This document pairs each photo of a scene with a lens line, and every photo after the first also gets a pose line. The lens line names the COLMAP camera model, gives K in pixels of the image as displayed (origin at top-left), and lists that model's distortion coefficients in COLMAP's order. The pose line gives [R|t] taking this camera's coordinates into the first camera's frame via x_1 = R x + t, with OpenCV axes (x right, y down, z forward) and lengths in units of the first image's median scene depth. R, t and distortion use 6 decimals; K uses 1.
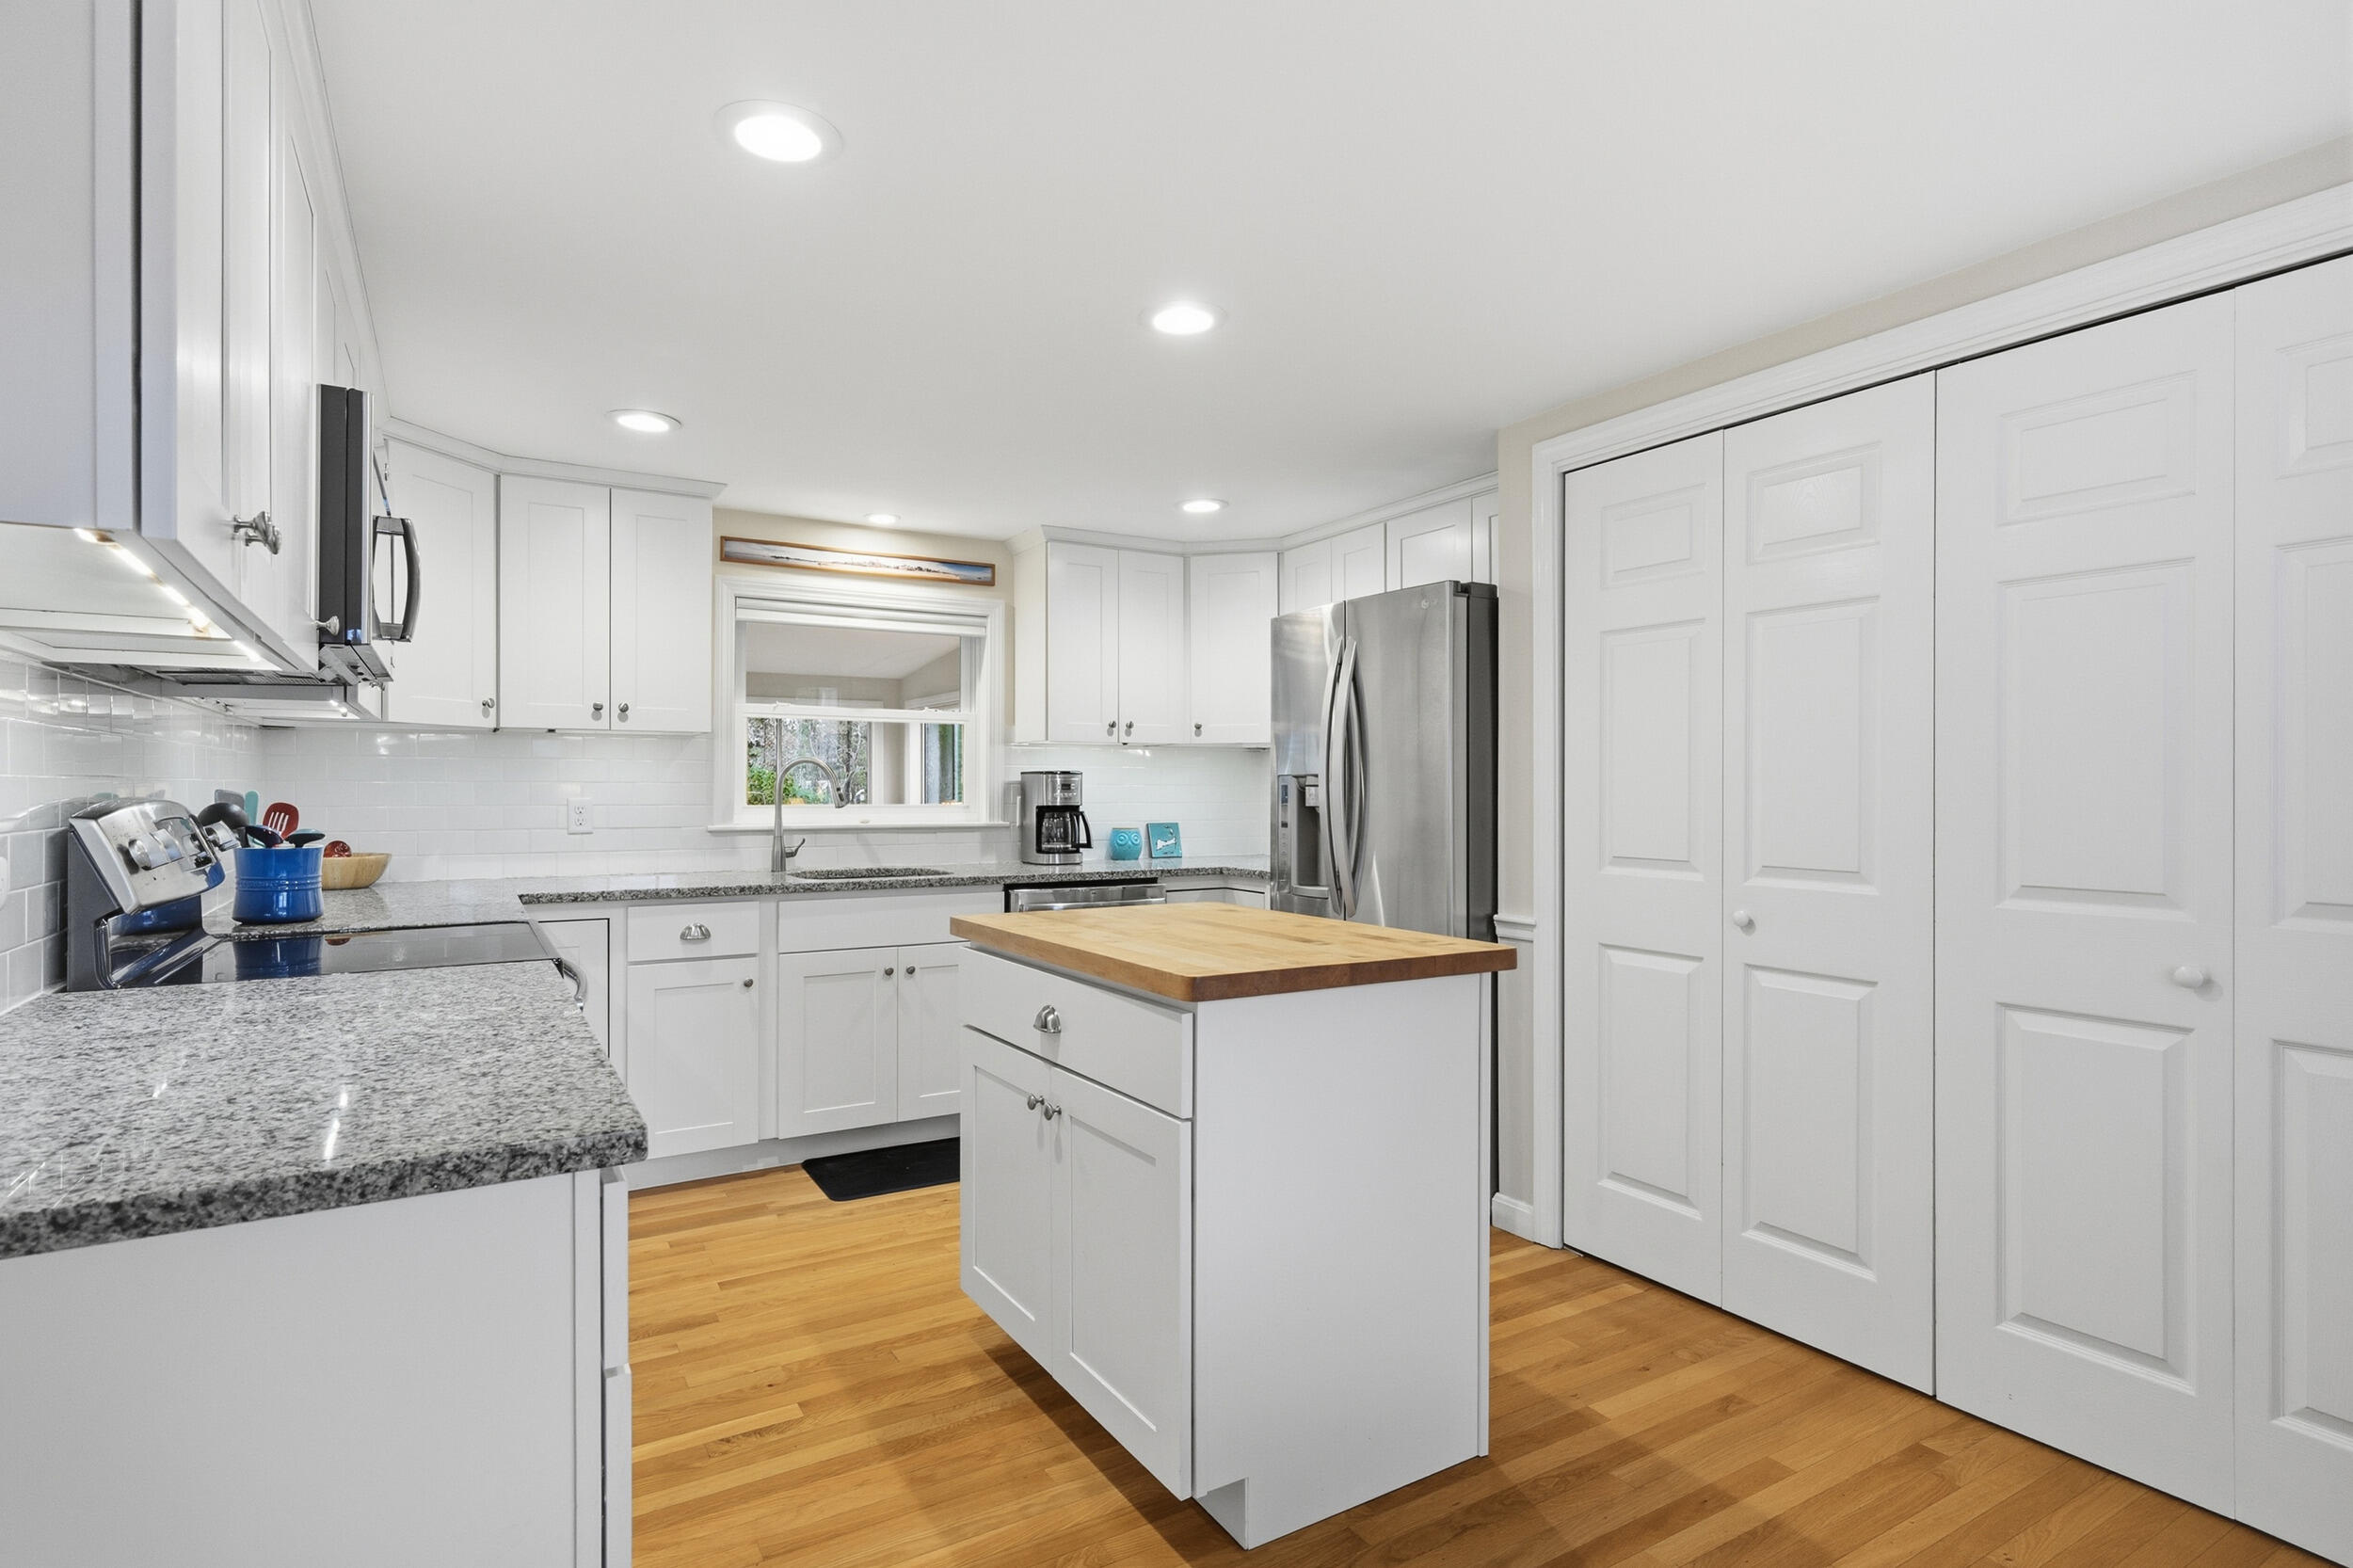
lens RADIAL K [[1182.4, 0, 1172.3], [0, 1182.4, 792.5], [0, 0, 1]] dist [-0.001811, -0.000380]
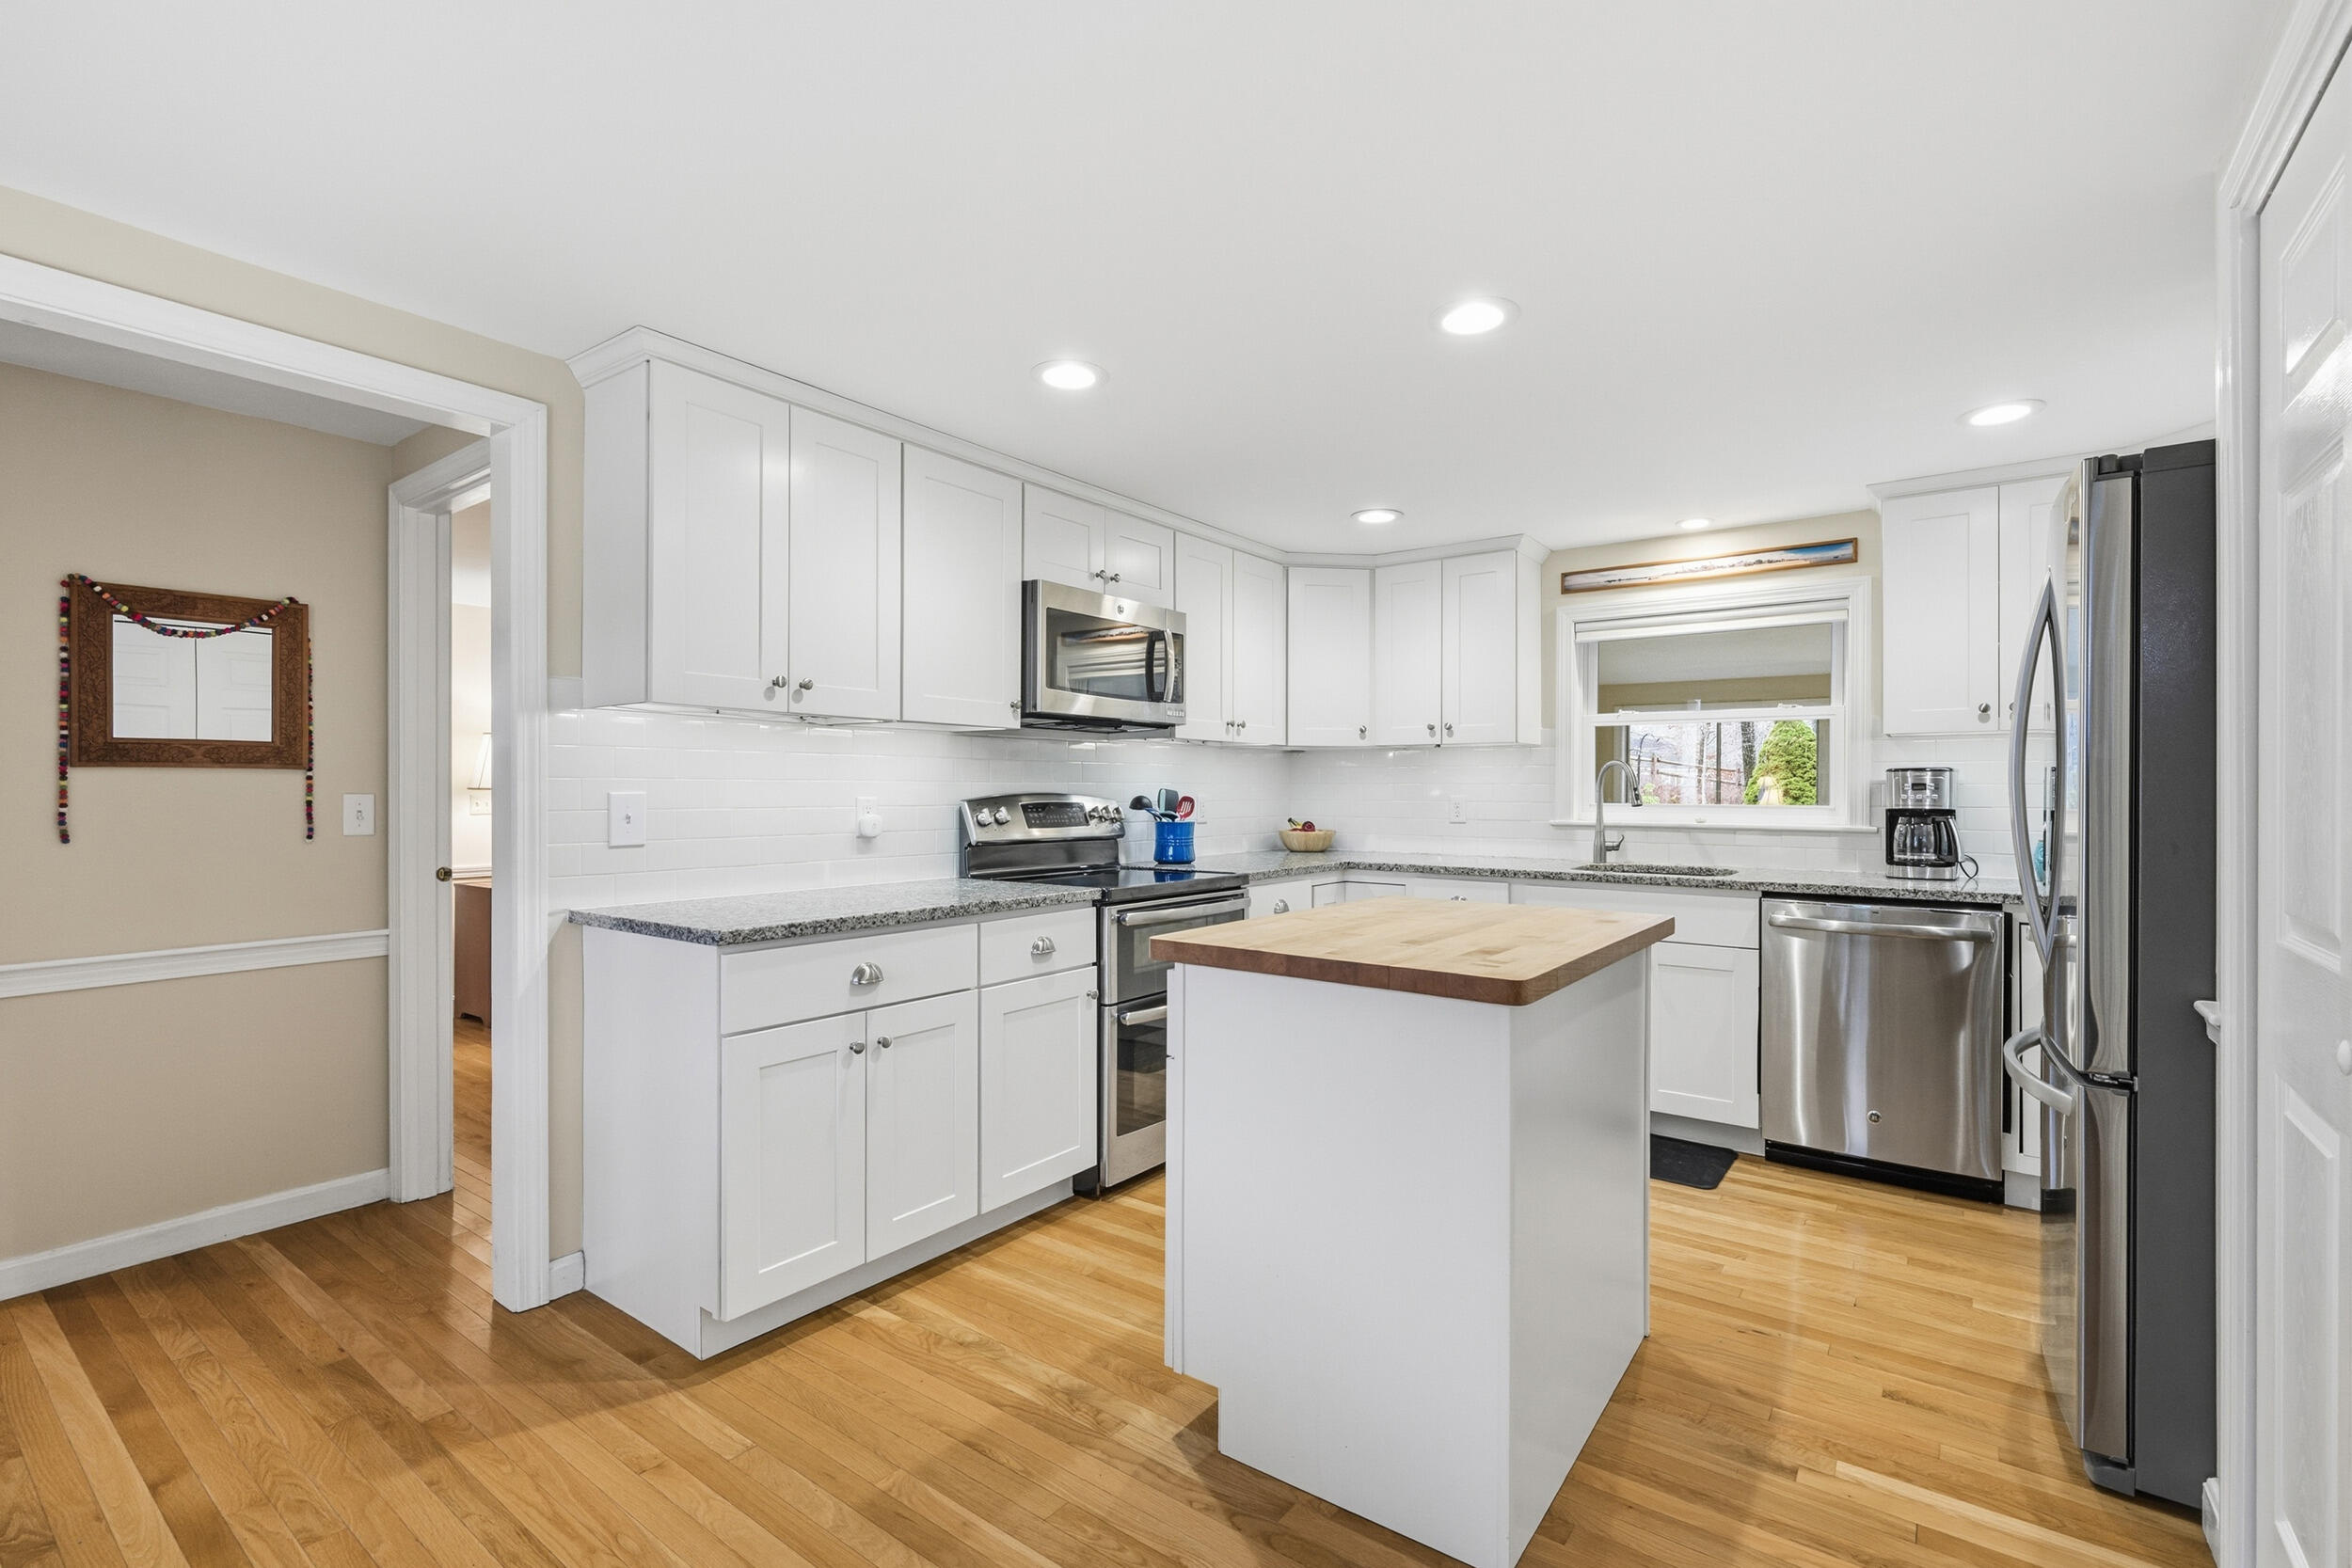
lens RADIAL K [[1040.5, 0, 1175.2], [0, 1040.5, 797.9], [0, 0, 1]] dist [0.001584, -0.000162]
pose [[0.381442, 0.007413, -0.924363, 0.424012], [-0.003852, 0.999972, 0.006430, 0.000618], [0.924385, 0.001108, 0.381460, 0.250094]]
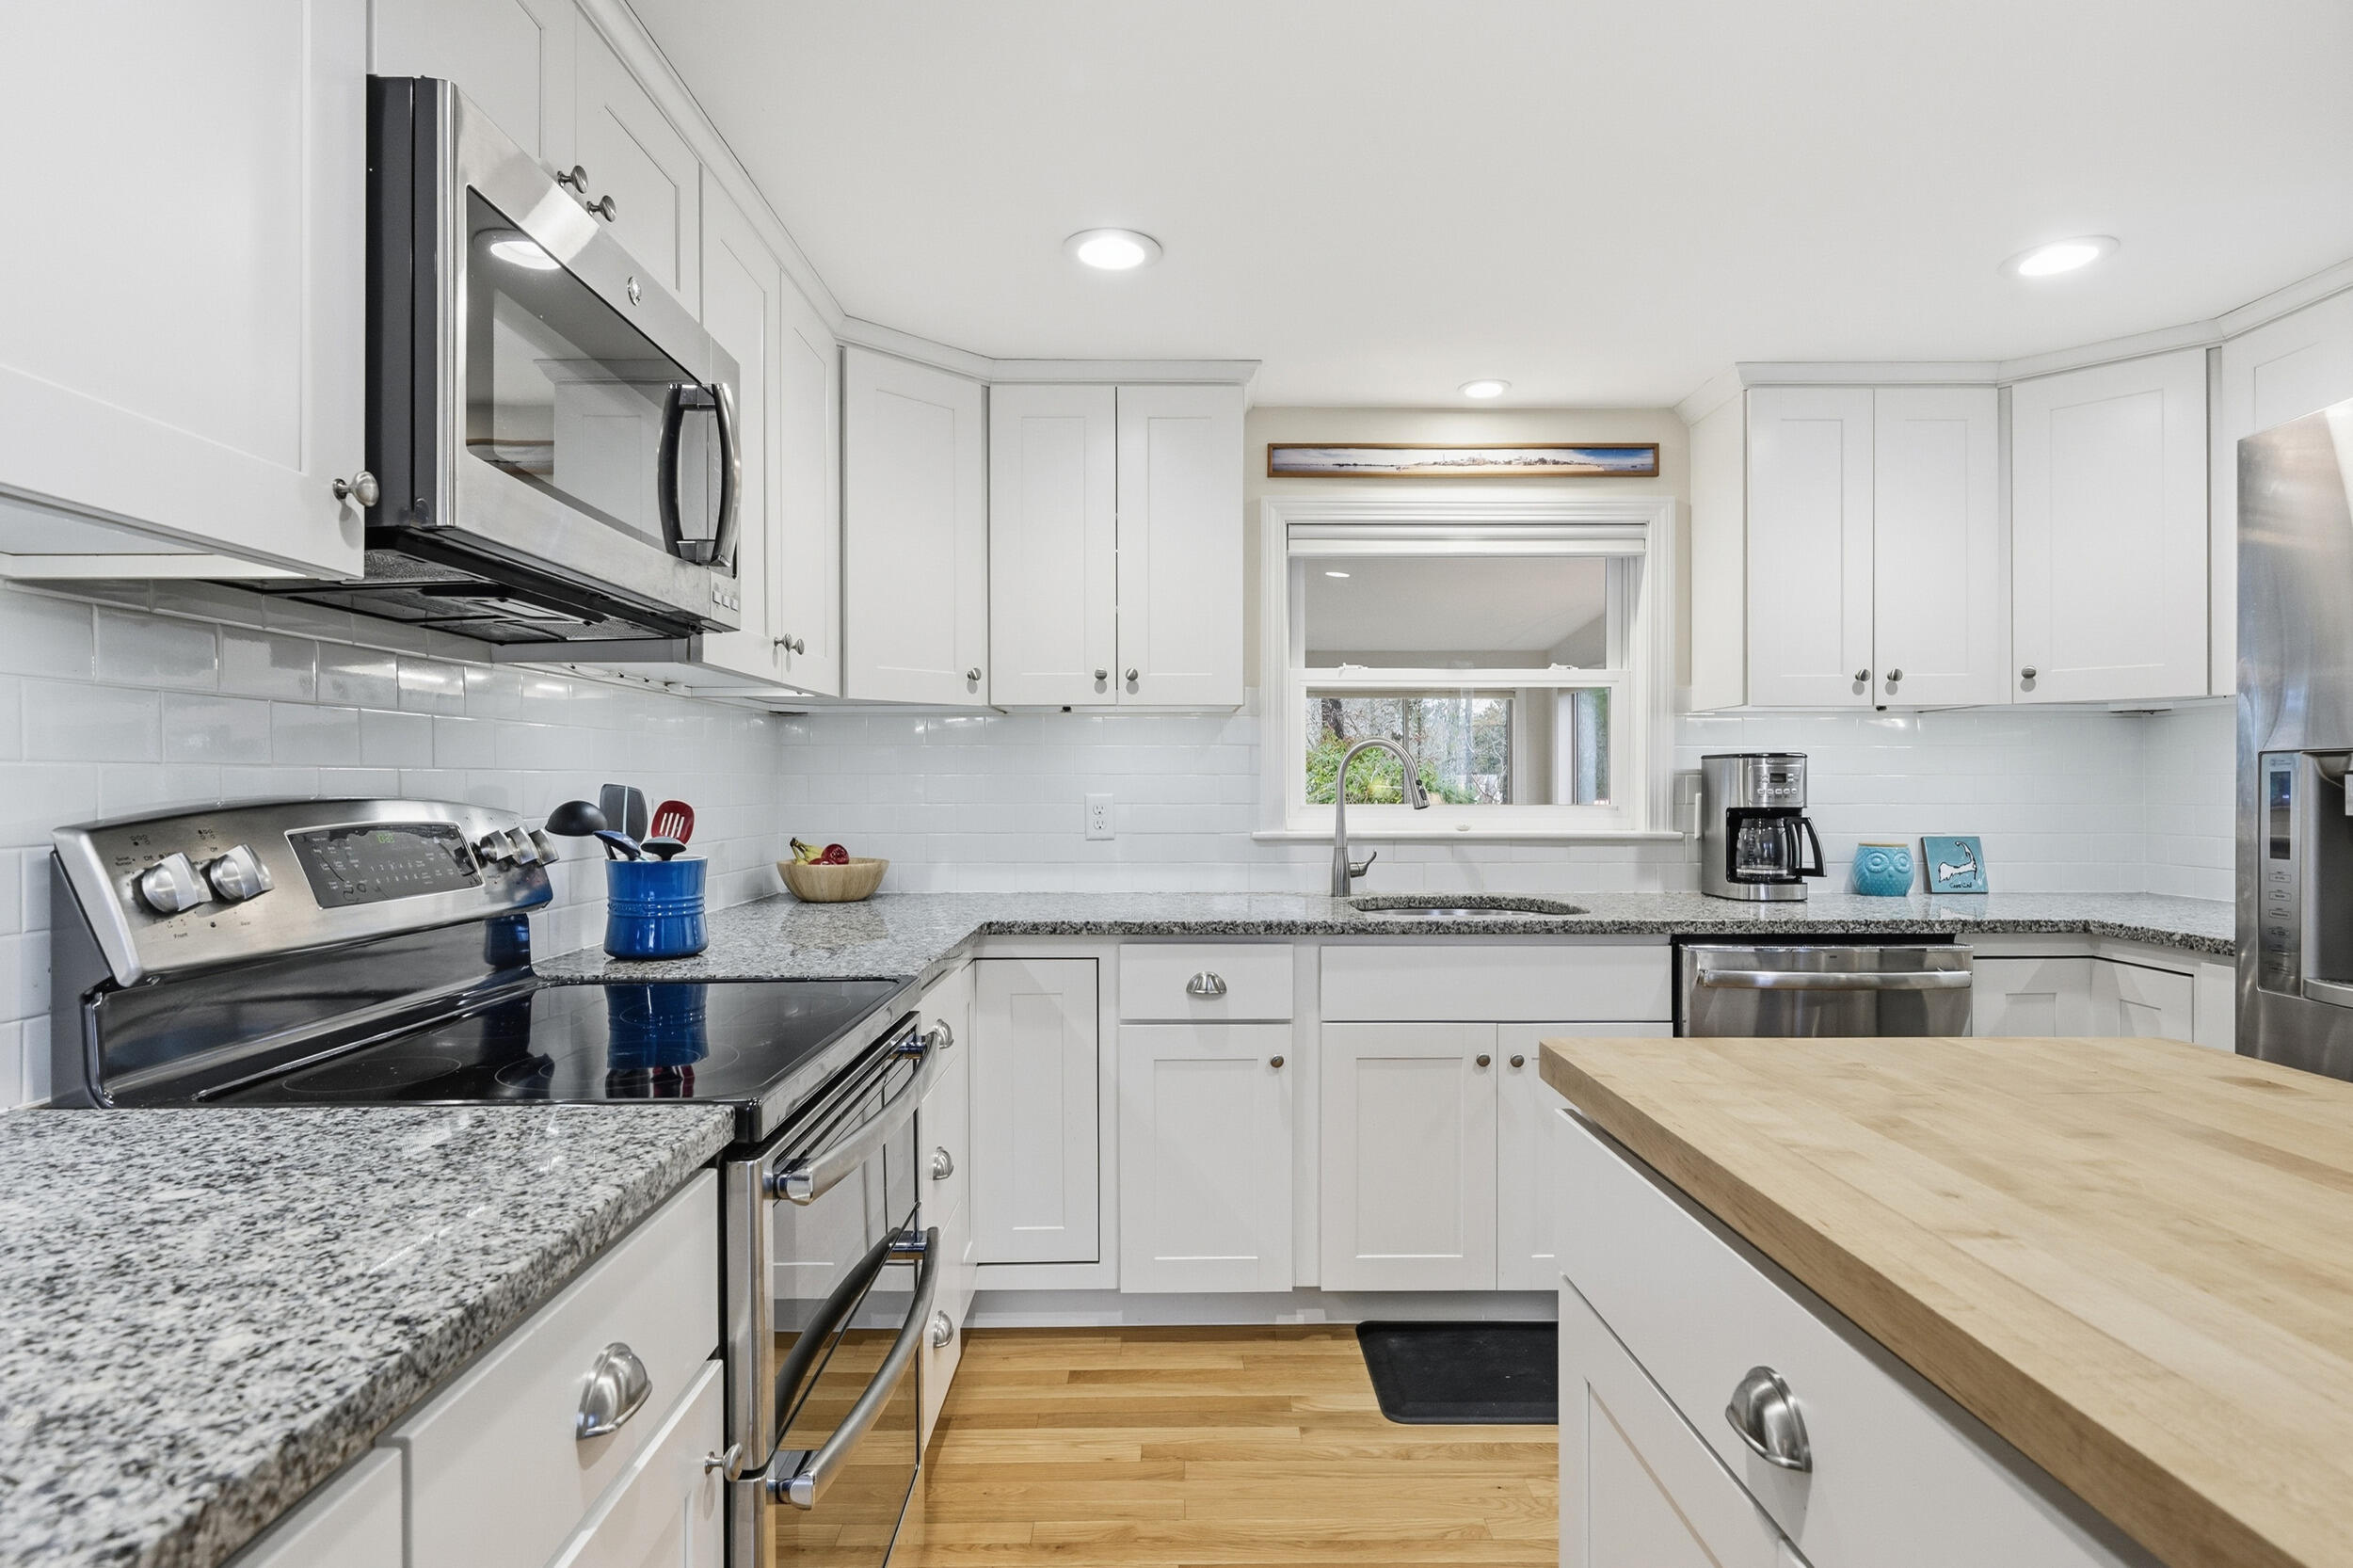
lens RADIAL K [[1234.7, 0, 1181.4], [0, 1234.7, 789.0], [0, 0, 1]] dist [0.004399, 0.001984]
pose [[0.863234, 0.000002, -0.504803, -0.034884], [0.000830, 0.999999, 0.001424, -0.000065], [0.504803, -0.001648, 0.863233, 0.295539]]
